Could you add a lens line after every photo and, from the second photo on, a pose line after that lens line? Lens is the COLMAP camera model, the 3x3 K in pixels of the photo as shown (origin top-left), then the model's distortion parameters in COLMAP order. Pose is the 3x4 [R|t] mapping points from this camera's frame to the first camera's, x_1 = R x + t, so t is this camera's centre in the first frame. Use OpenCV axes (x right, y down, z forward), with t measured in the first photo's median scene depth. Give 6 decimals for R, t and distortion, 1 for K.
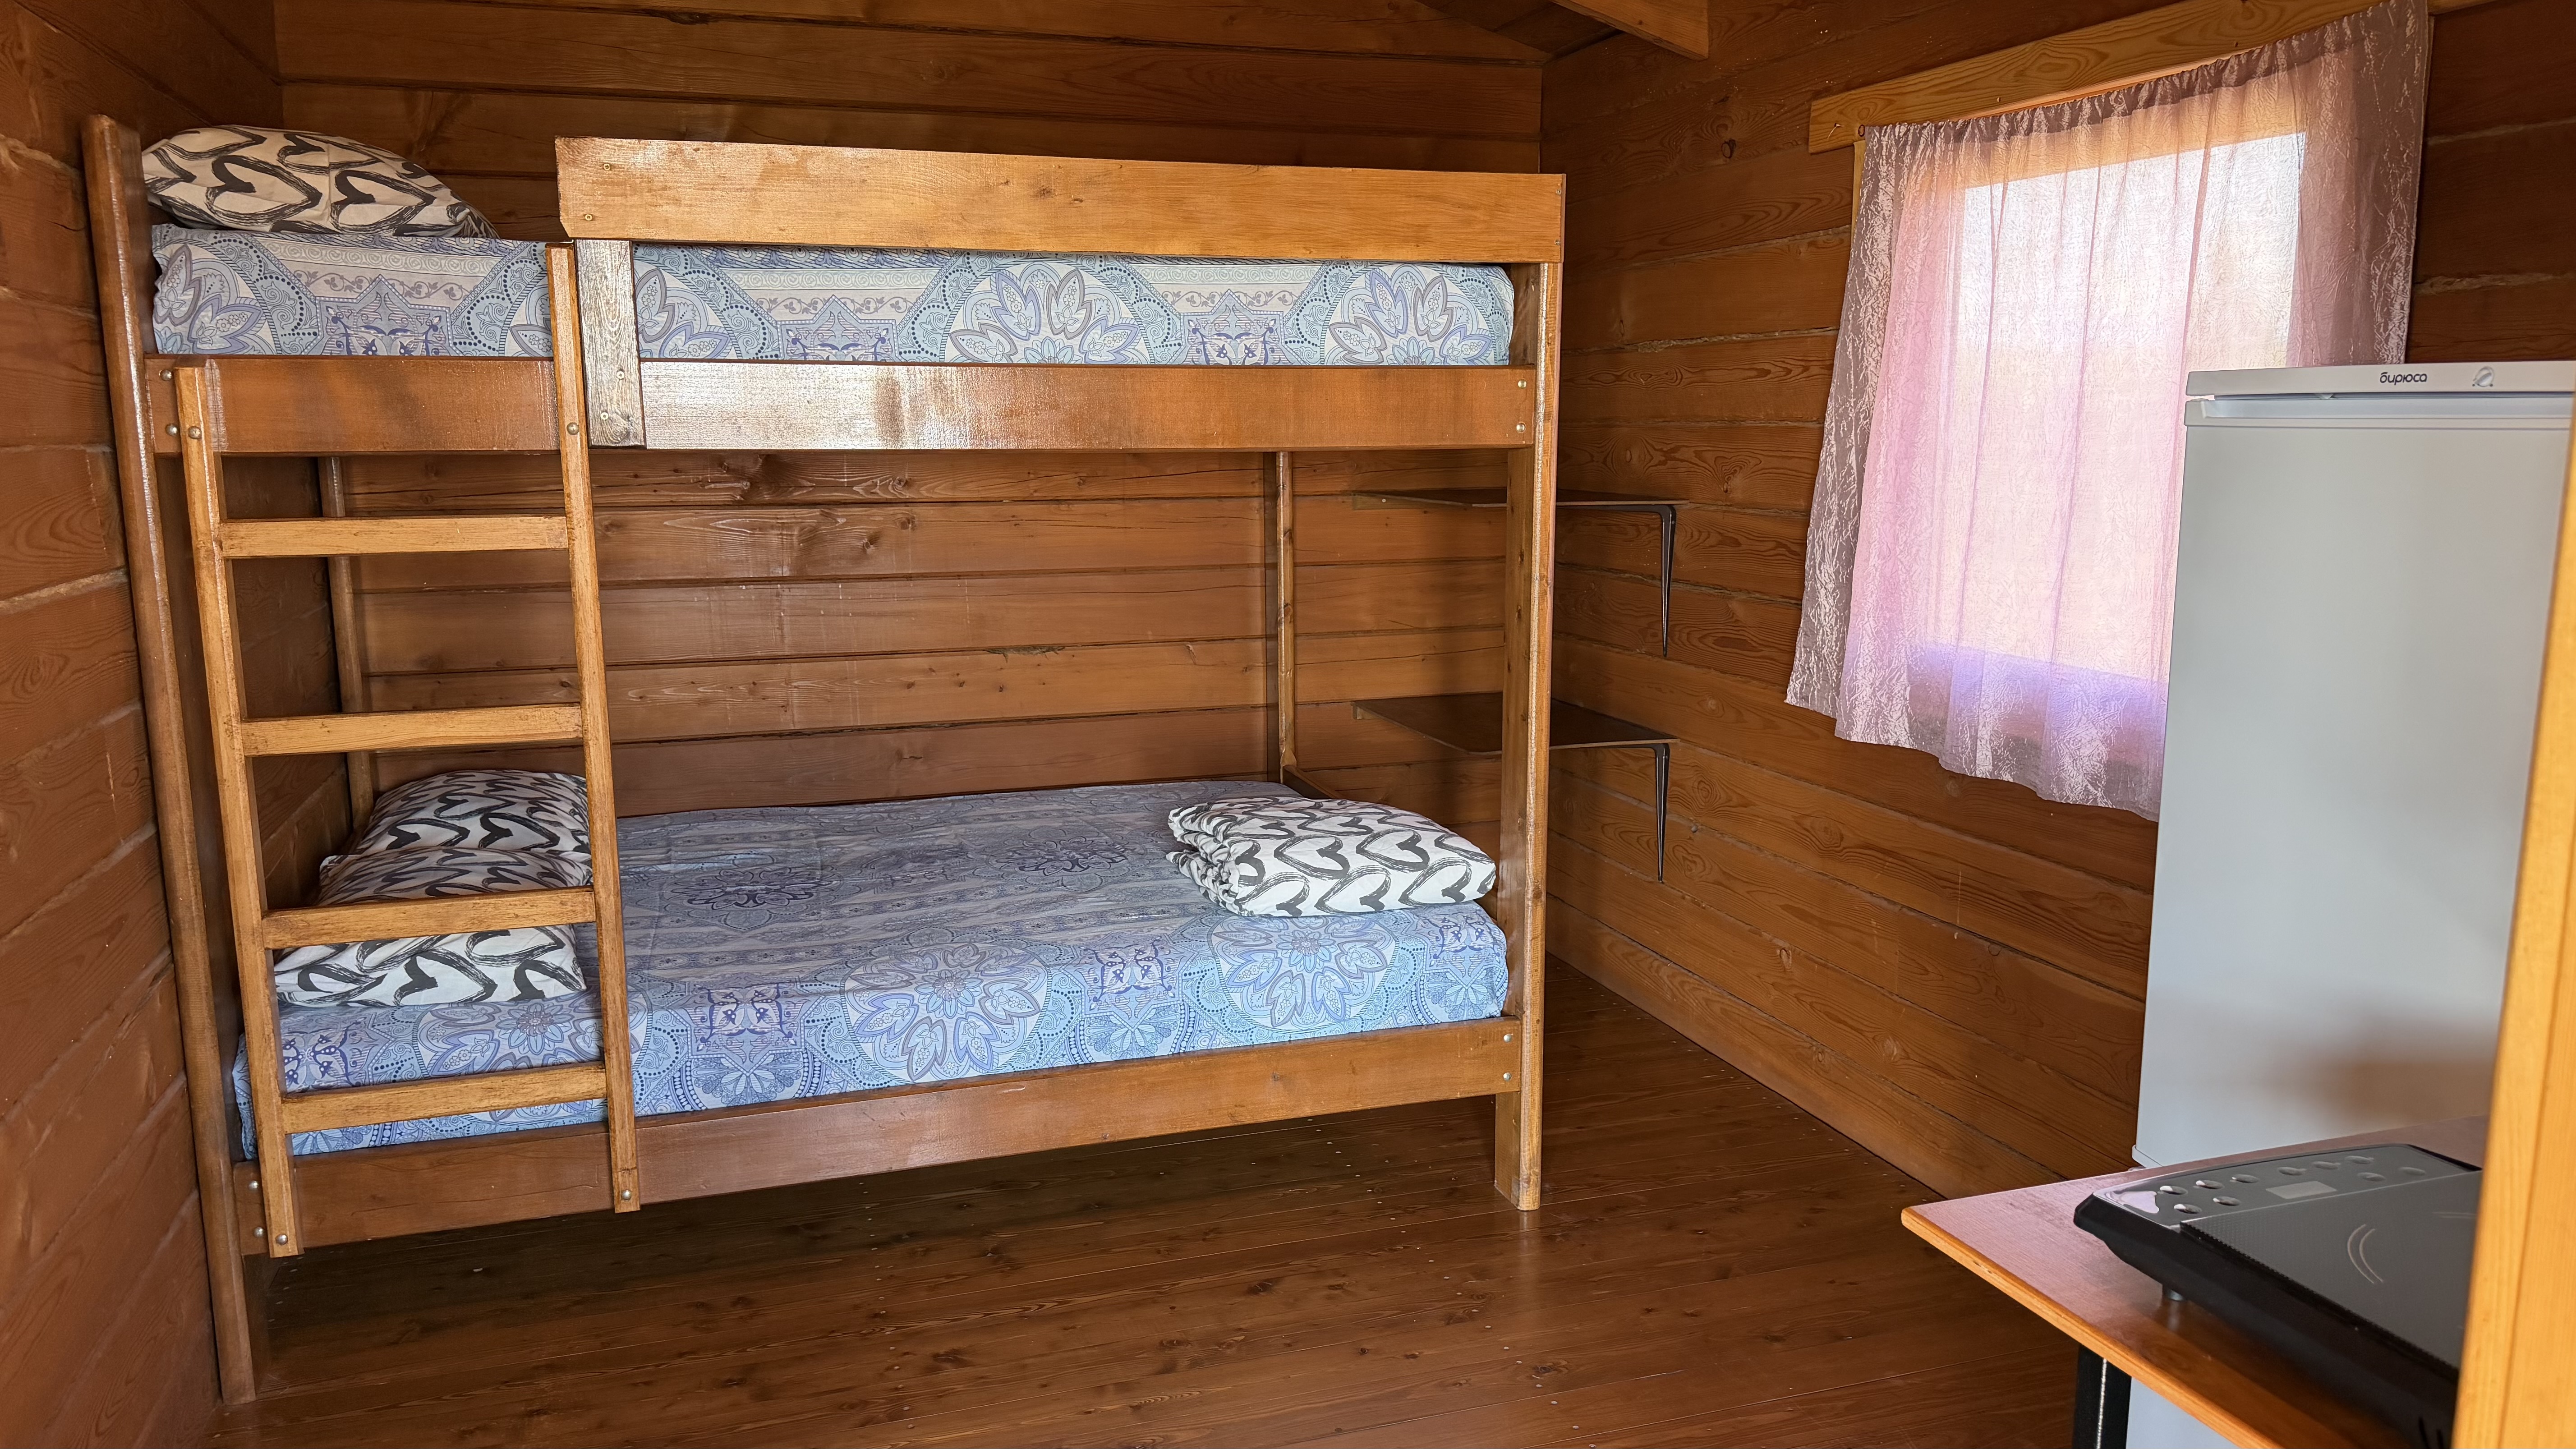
lens RADIAL K [[1827.1, 0, 1288.0], [0, 1827.1, 724.5], [0, 0, 1]] dist [0.196754, -0.330168]
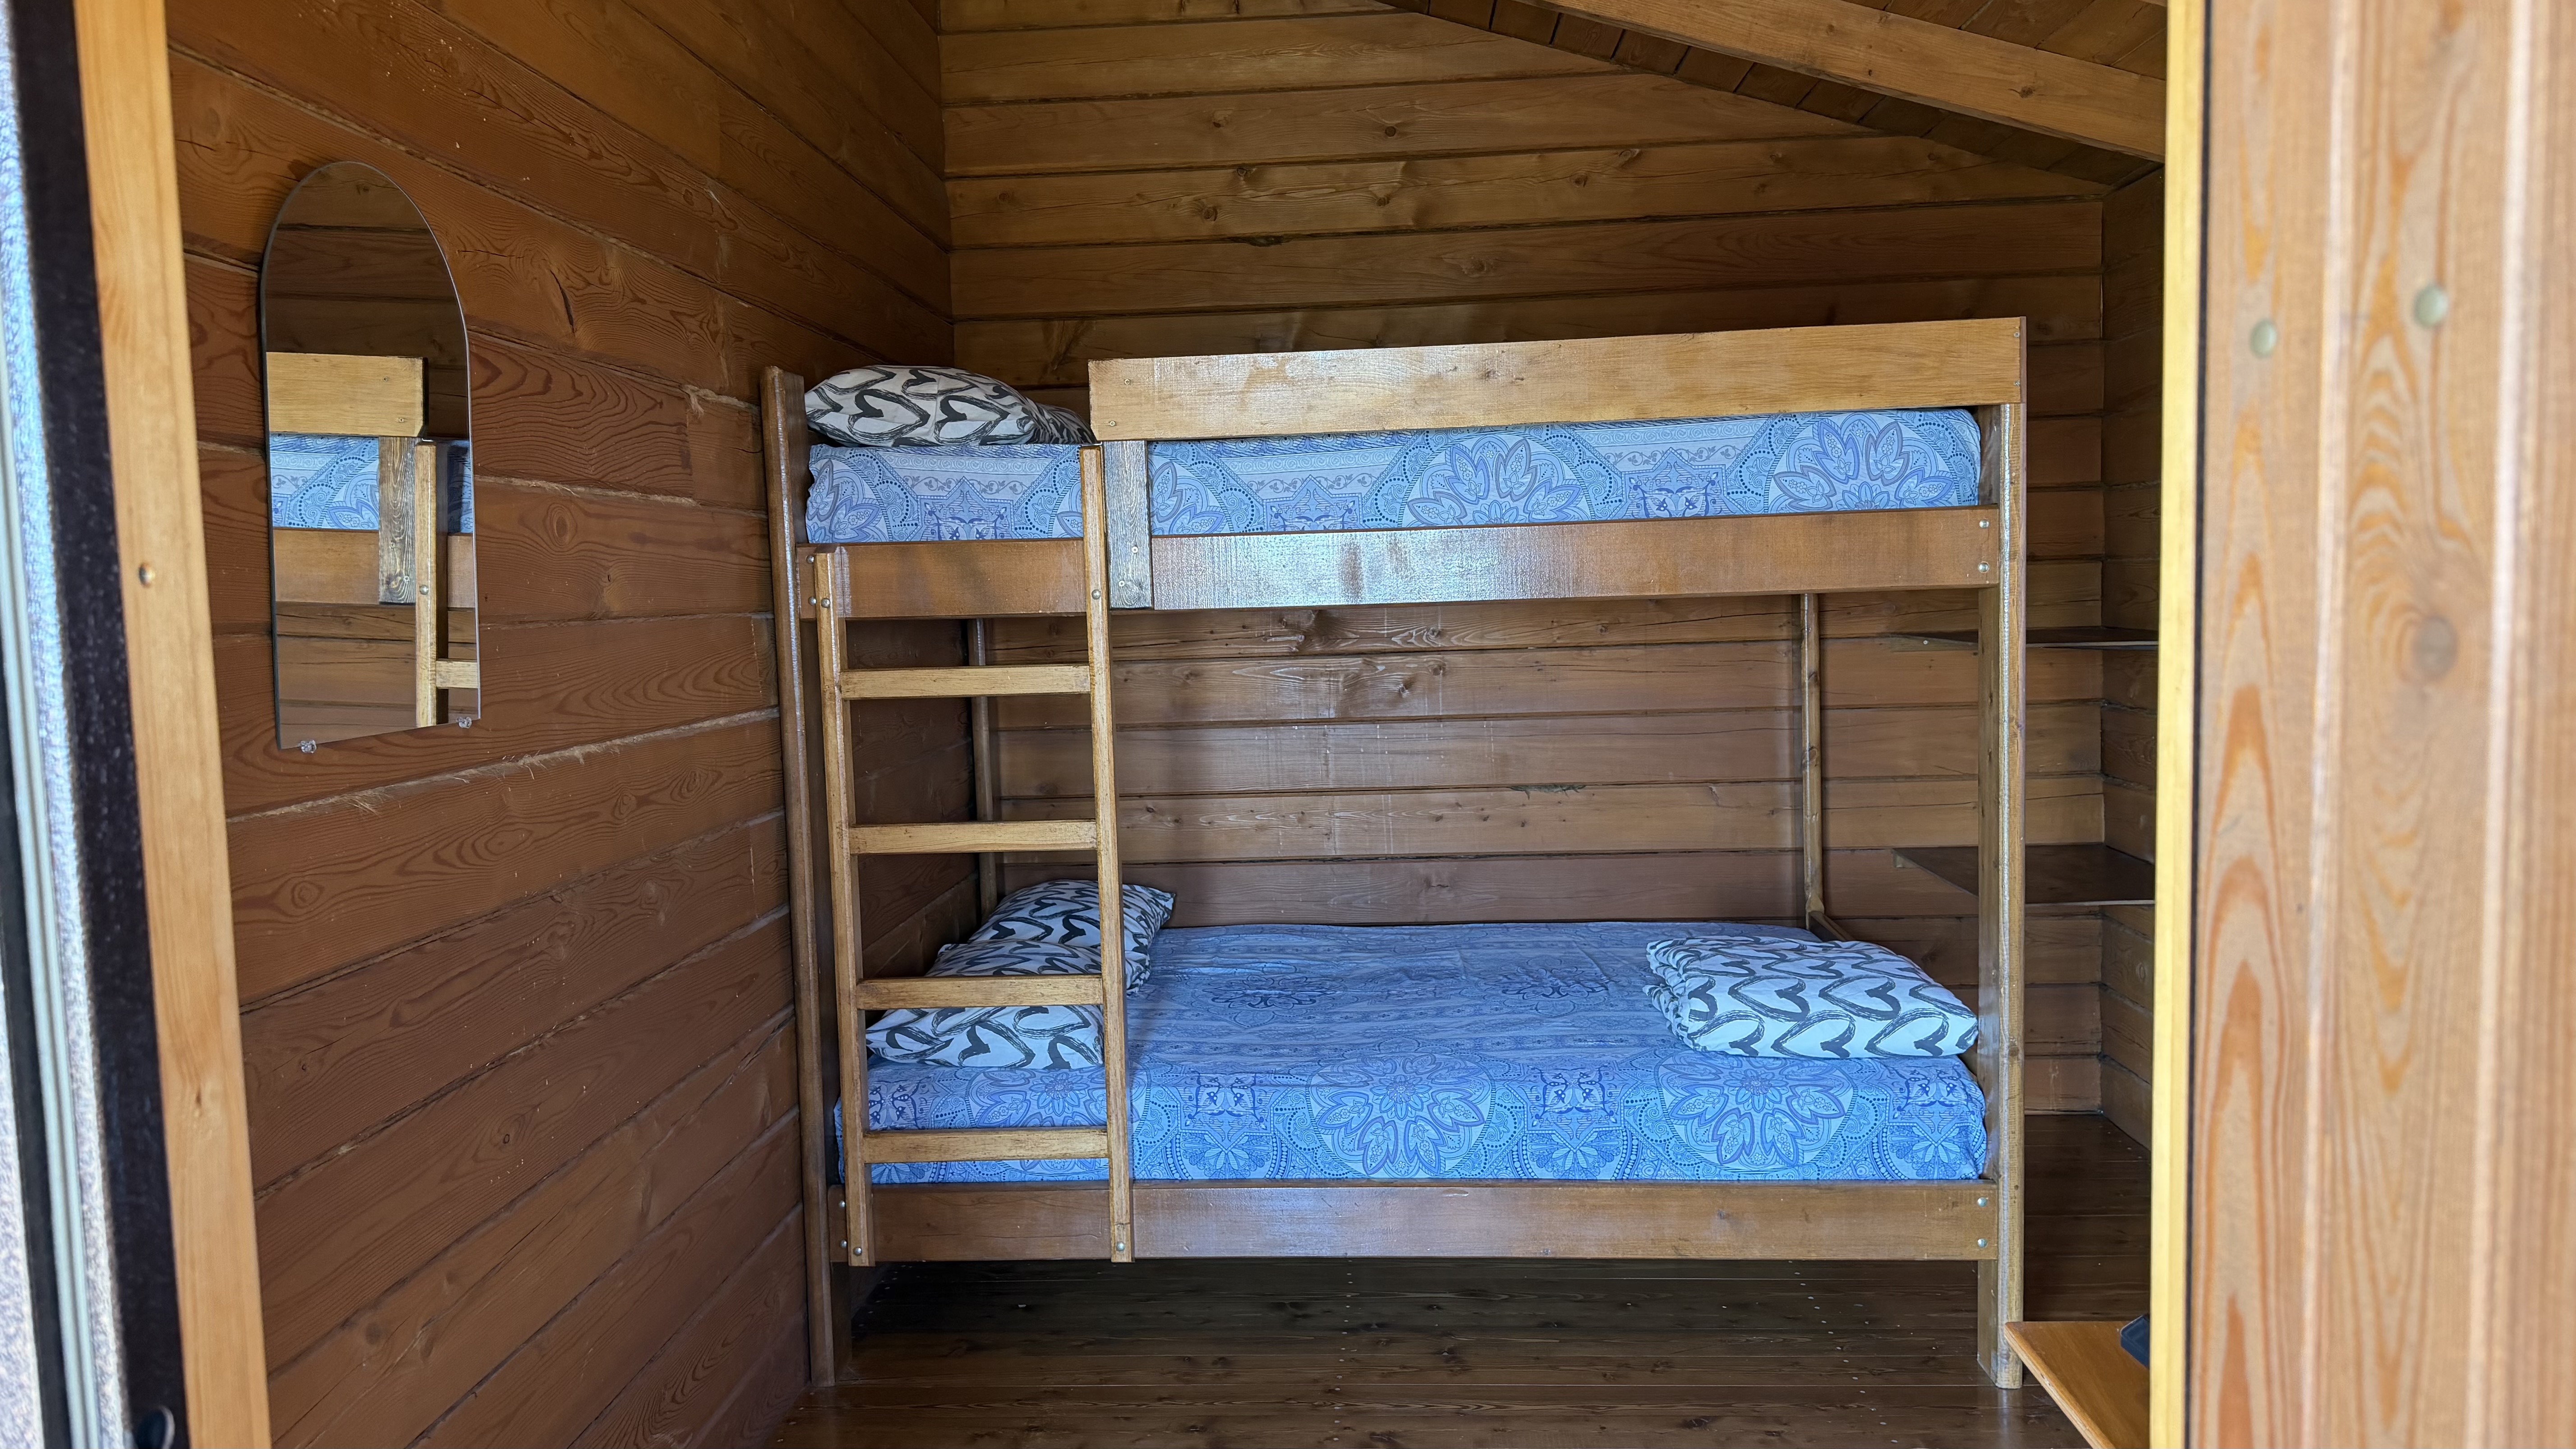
lens RADIAL K [[1832.6, 0, 1288.0], [0, 1832.6, 724.5], [0, 0, 1]] dist [0.254420, -0.592418]
pose [[0.933214, 0.006970, -0.359254, 0.143238], [-0.035844, 0.996631, -0.073772, 0.009530], [0.357529, 0.081722, 0.930320, -0.058453]]
